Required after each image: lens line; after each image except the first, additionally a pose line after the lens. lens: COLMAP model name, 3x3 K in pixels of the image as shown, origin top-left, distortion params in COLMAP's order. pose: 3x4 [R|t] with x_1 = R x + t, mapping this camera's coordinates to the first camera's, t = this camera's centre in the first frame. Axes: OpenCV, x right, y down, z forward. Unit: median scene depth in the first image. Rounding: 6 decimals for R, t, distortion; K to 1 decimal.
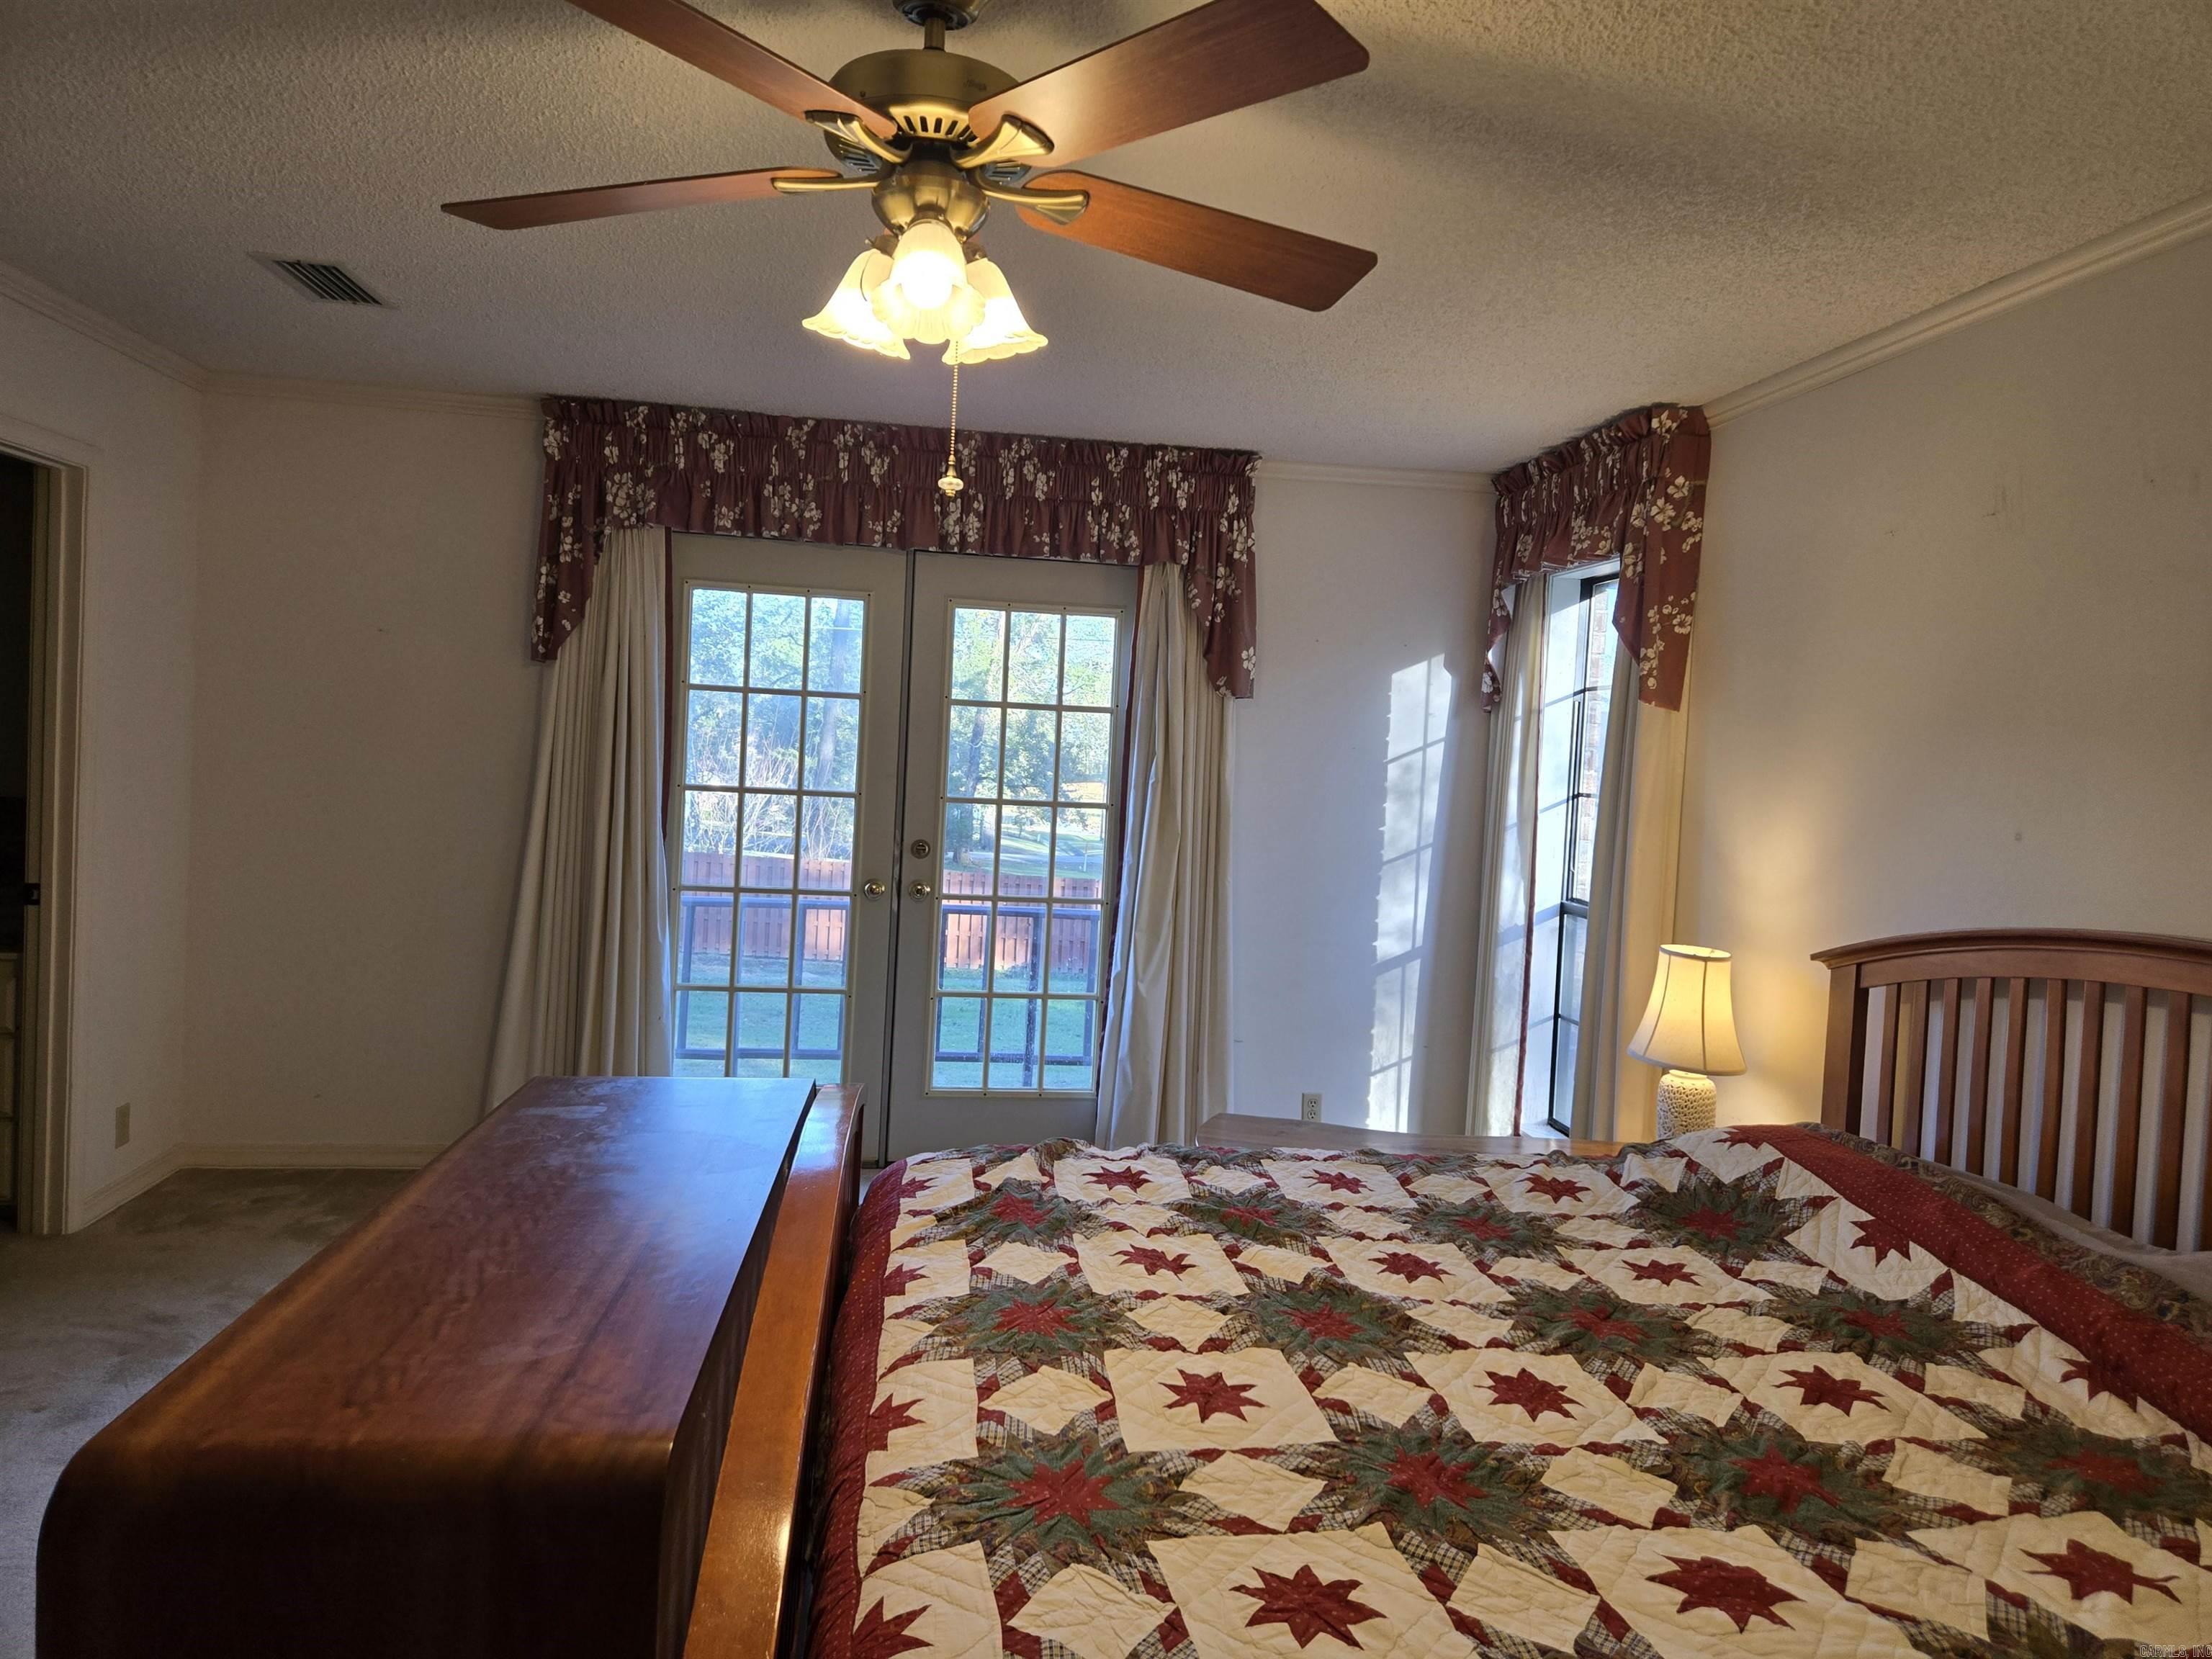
lens RADIAL K [[1482.5, 0, 1080.0], [0, 1482.5, 822.3], [0, 0, 1]] dist [0.089704, -0.089885]
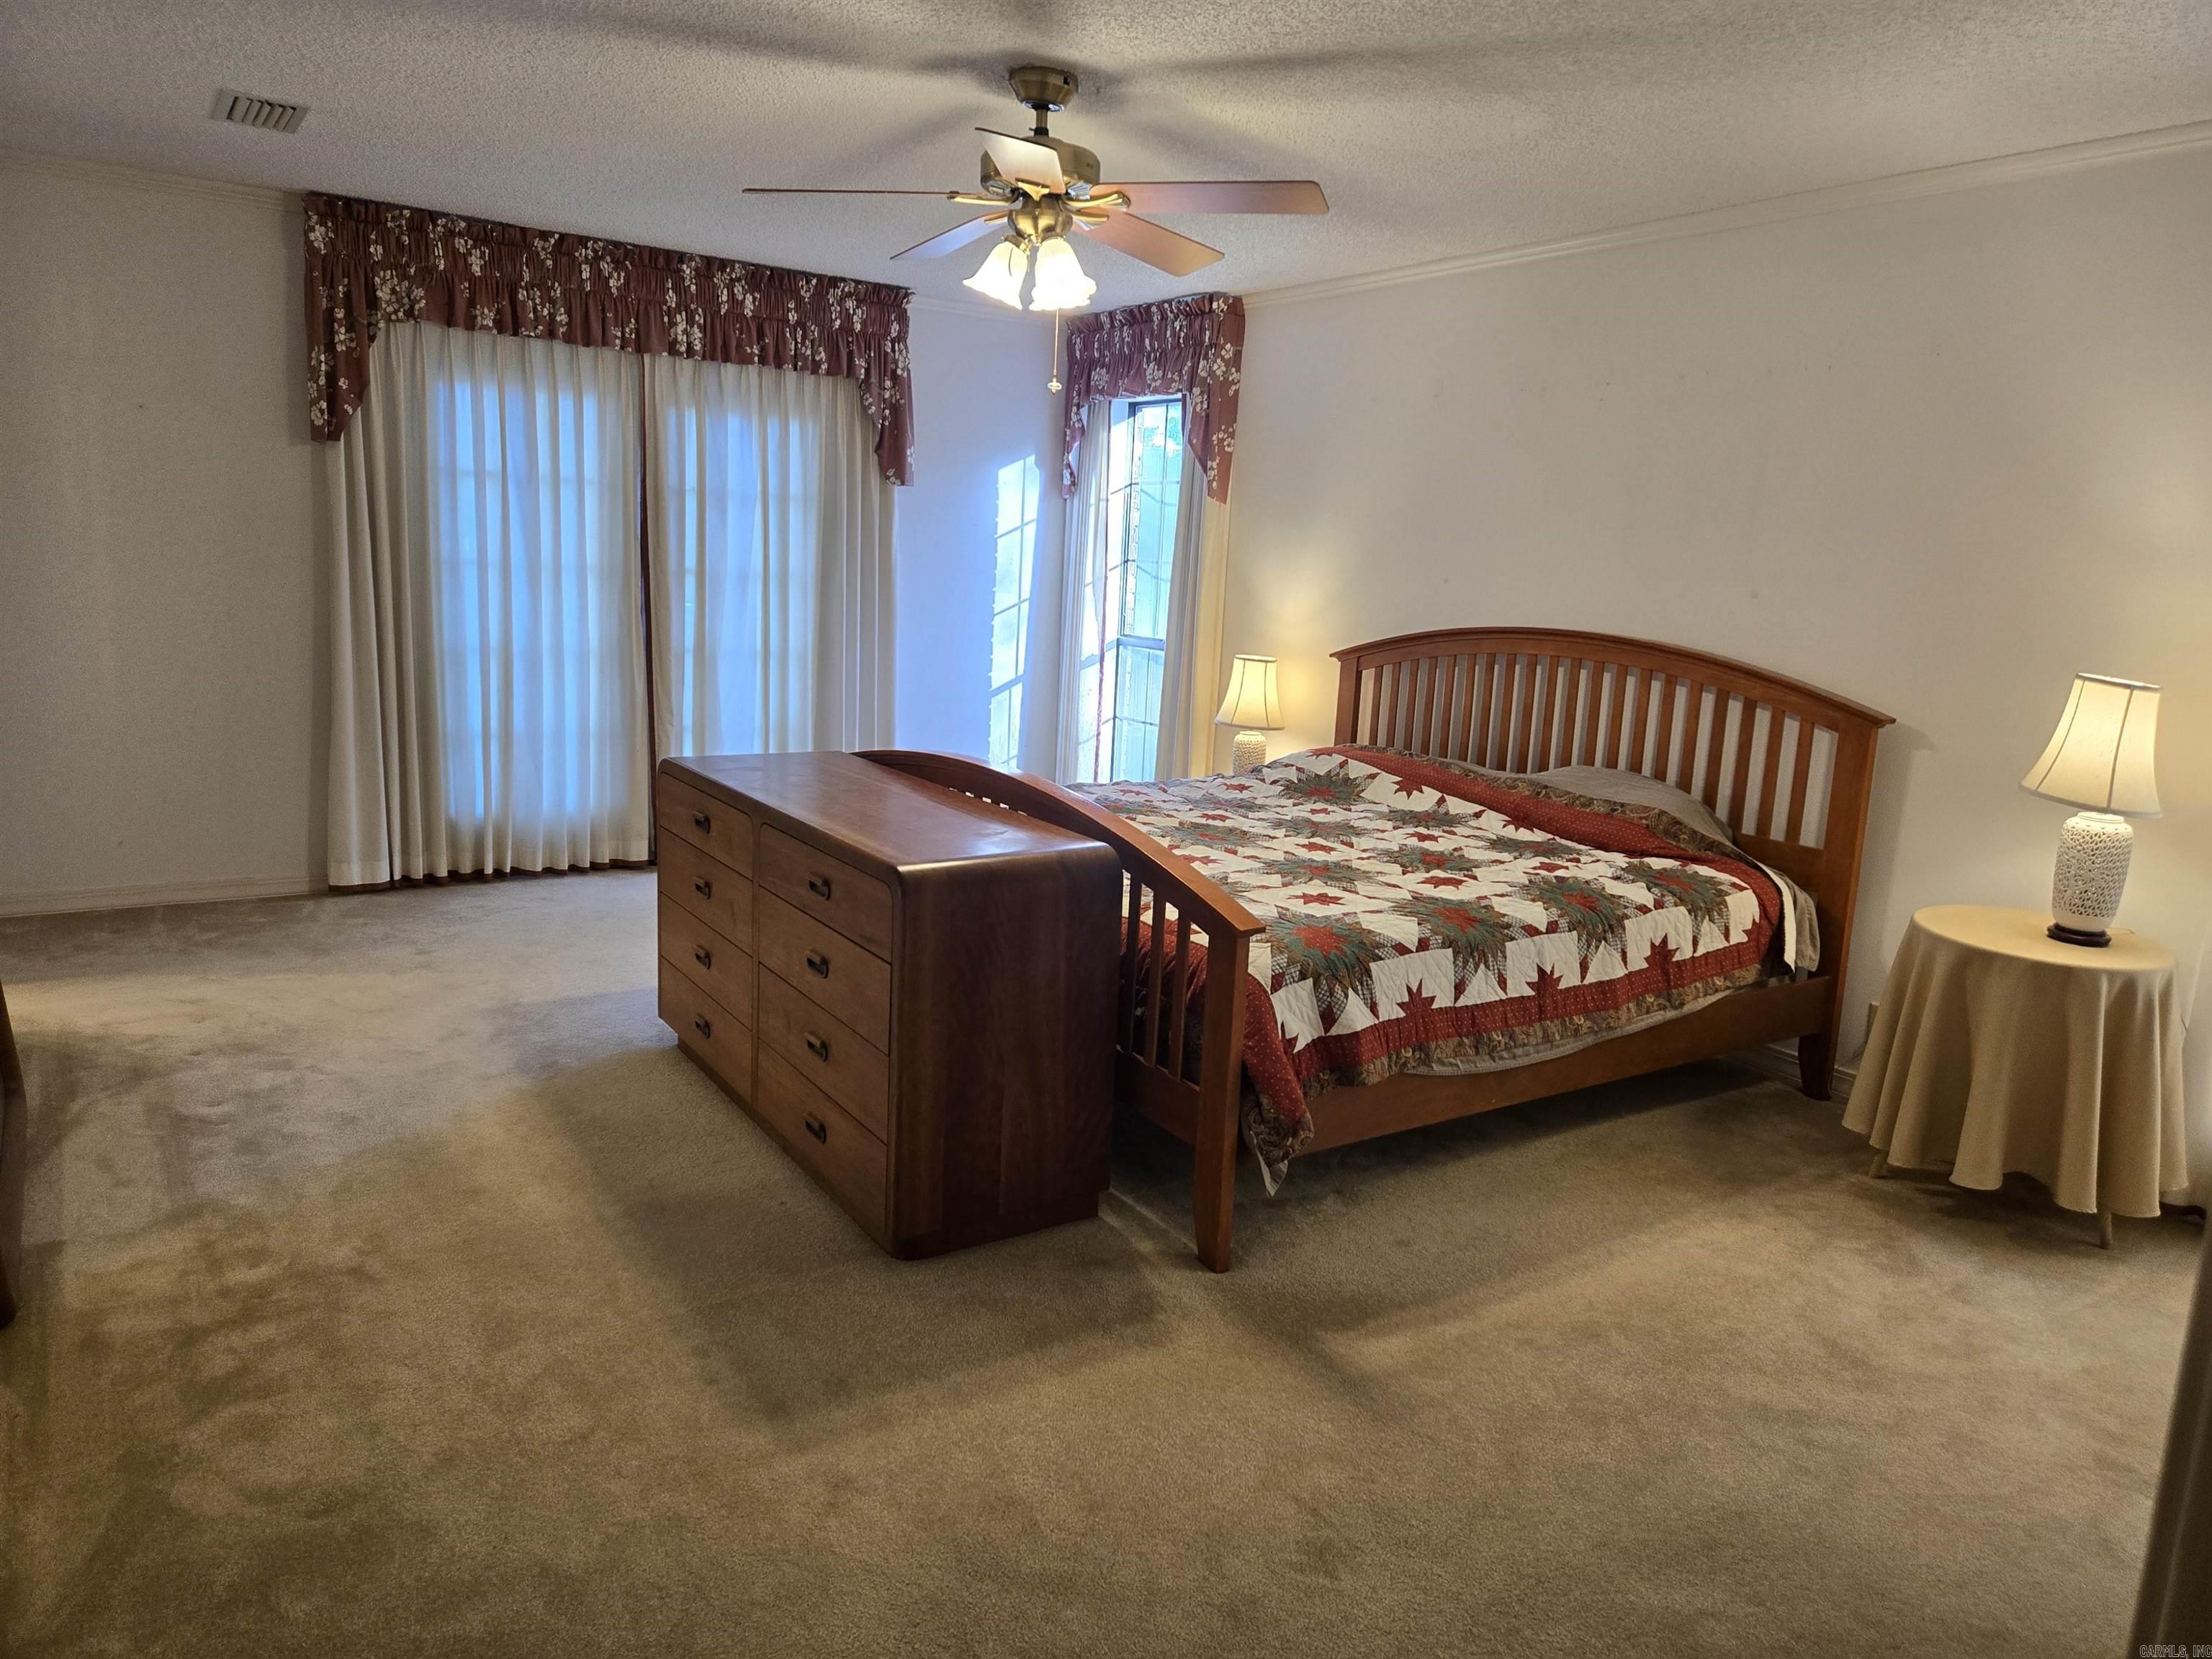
lens RADIAL K [[1482.5, 0, 1080.0], [0, 1482.5, 822.3], [0, 0, 1]] dist [0.089704, -0.089885]
pose [[0.898257, -0.084317, 0.431306, -0.360904], [0.016201, 0.987109, 0.159230, 0.002018], [-0.439172, -0.136042, 0.888043, -0.282418]]
